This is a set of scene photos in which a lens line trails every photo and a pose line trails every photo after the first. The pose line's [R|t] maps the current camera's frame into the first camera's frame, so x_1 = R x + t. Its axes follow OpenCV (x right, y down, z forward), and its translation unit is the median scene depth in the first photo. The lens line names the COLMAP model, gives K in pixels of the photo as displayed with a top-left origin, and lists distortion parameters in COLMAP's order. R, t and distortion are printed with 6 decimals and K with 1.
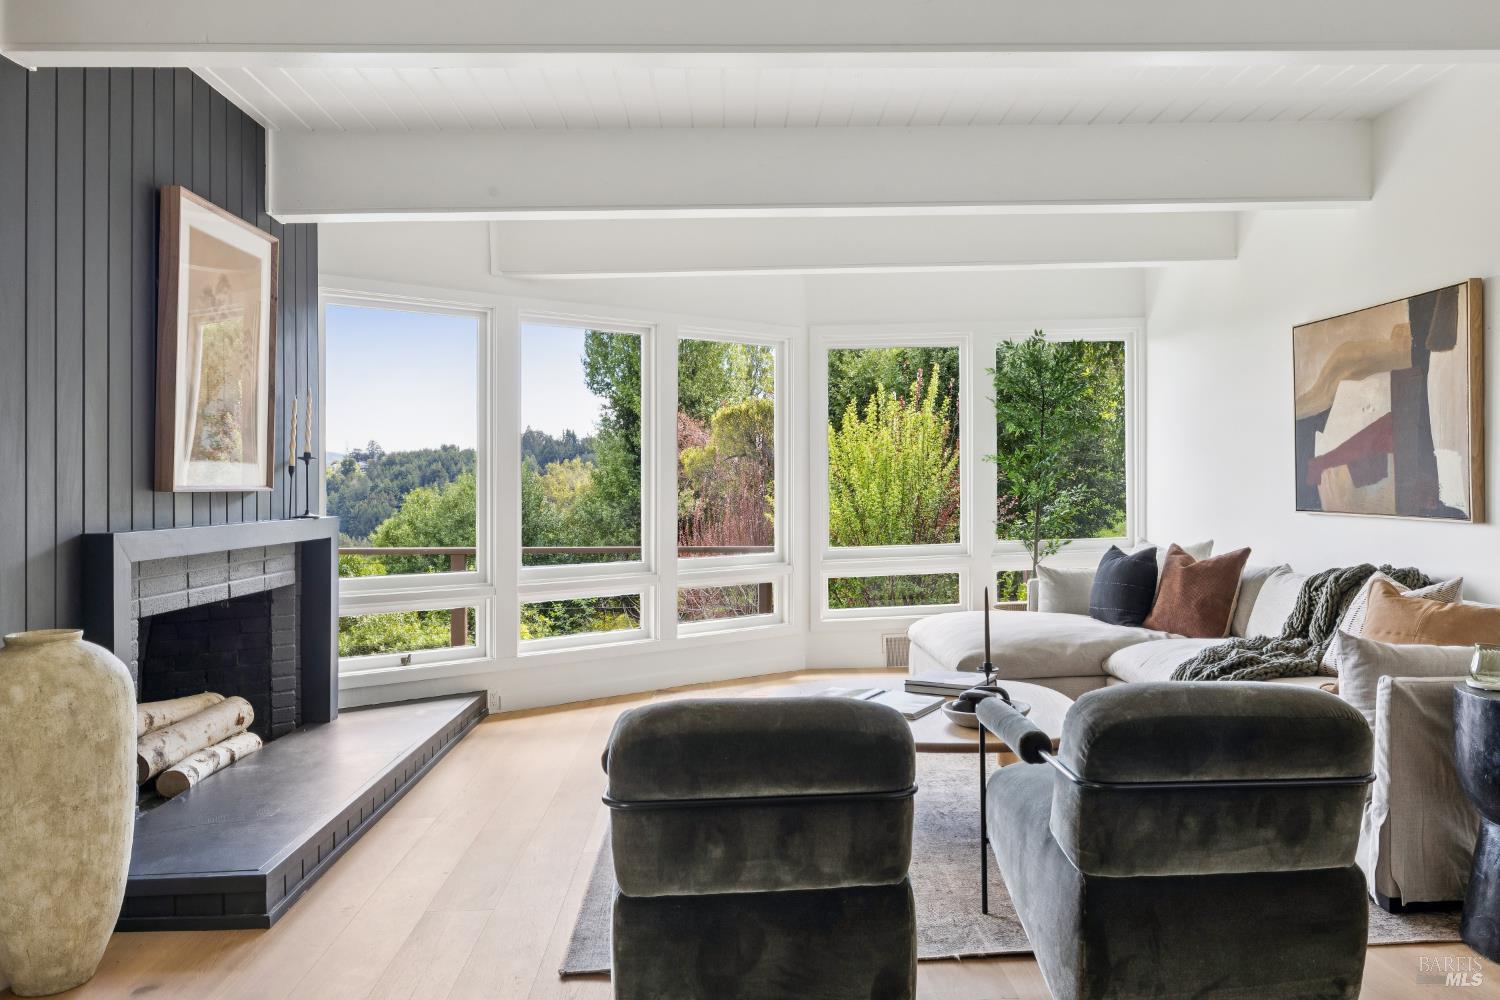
lens RADIAL K [[1054.5, 0, 757.3], [0, 1054.5, 489.8], [0, 0, 1]] dist [-0.003588, 0.003795]
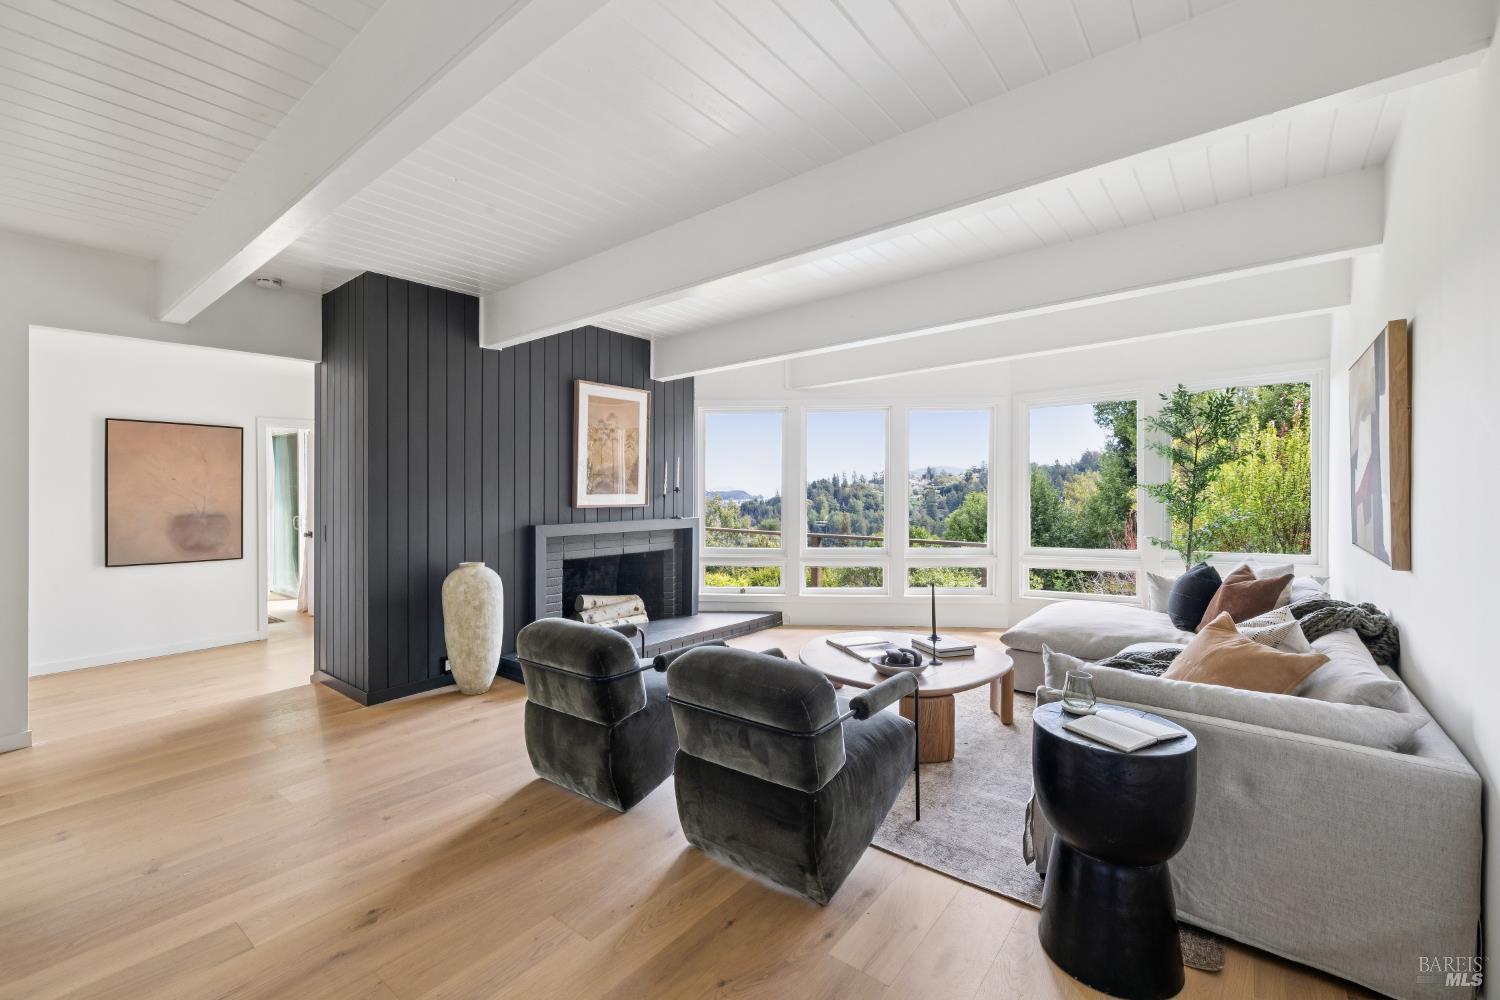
lens RADIAL K [[633.5, 0, 741.0], [0, 633.5, 493.3], [0, 0, 1]] dist [0.000867, -0.000276]
pose [[0.747516, 0.009420, -0.664177, 0.505745], [-0.005870, 0.999954, 0.007576, -0.033007], [0.664217, -0.001765, 0.747537, 0.129196]]
